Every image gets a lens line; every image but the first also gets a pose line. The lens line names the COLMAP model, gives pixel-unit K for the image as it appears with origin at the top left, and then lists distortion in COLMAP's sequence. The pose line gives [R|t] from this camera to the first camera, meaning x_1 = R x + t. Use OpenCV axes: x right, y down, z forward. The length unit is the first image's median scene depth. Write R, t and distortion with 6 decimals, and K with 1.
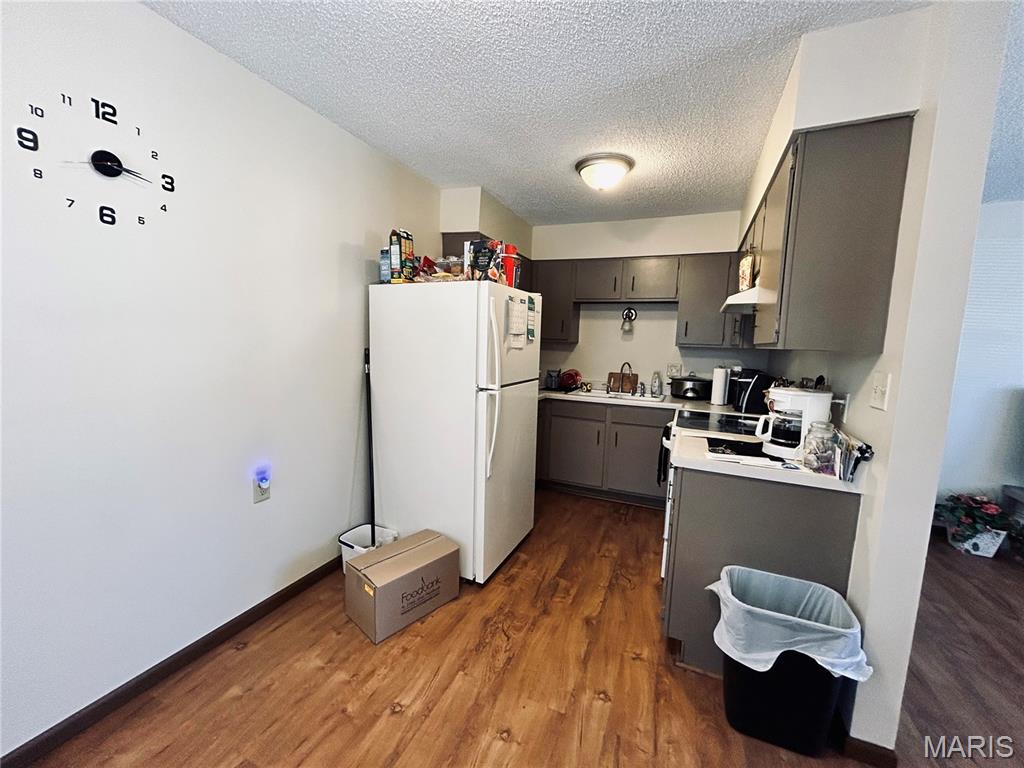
lens RADIAL K [[398.0, 0, 512.9], [0, 398.0, 387.0], [0, 0, 1]] dist [-0.016398, -0.000157]
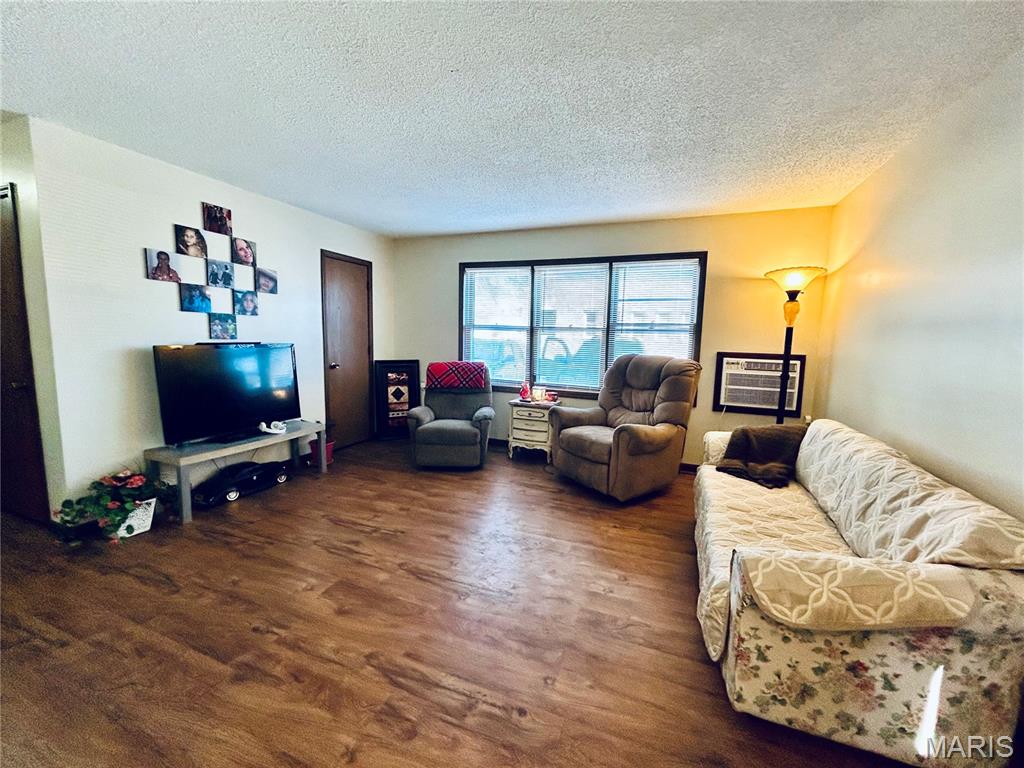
lens RADIAL K [[410.8, 0, 512.0], [0, 410.8, 380.3], [0, 0, 1]] dist [0.000037, -0.000034]
pose [[-0.061201, -0.144268, 0.987644, 0.246598], [0.091975, 0.984474, 0.149505, 0.012544], [-0.993879, 0.099988, -0.046981, 0.129598]]
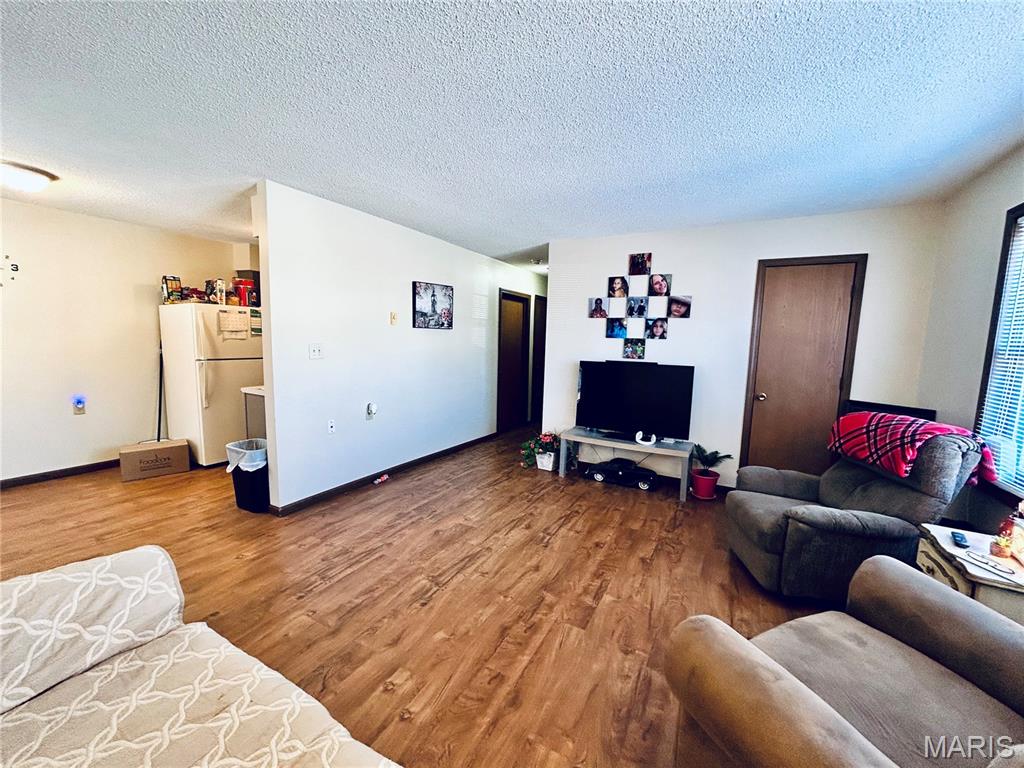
lens RADIAL K [[410.8, 0, 512.0], [0, 410.8, 380.3], [0, 0, 1]] dist [0.000037, -0.000034]
pose [[0.997782, -0.000871, -0.066563, 1.196077], [-0.000520, 0.999782, -0.020874, 0.111215], [0.066567, 0.020862, 0.997564, -0.663729]]
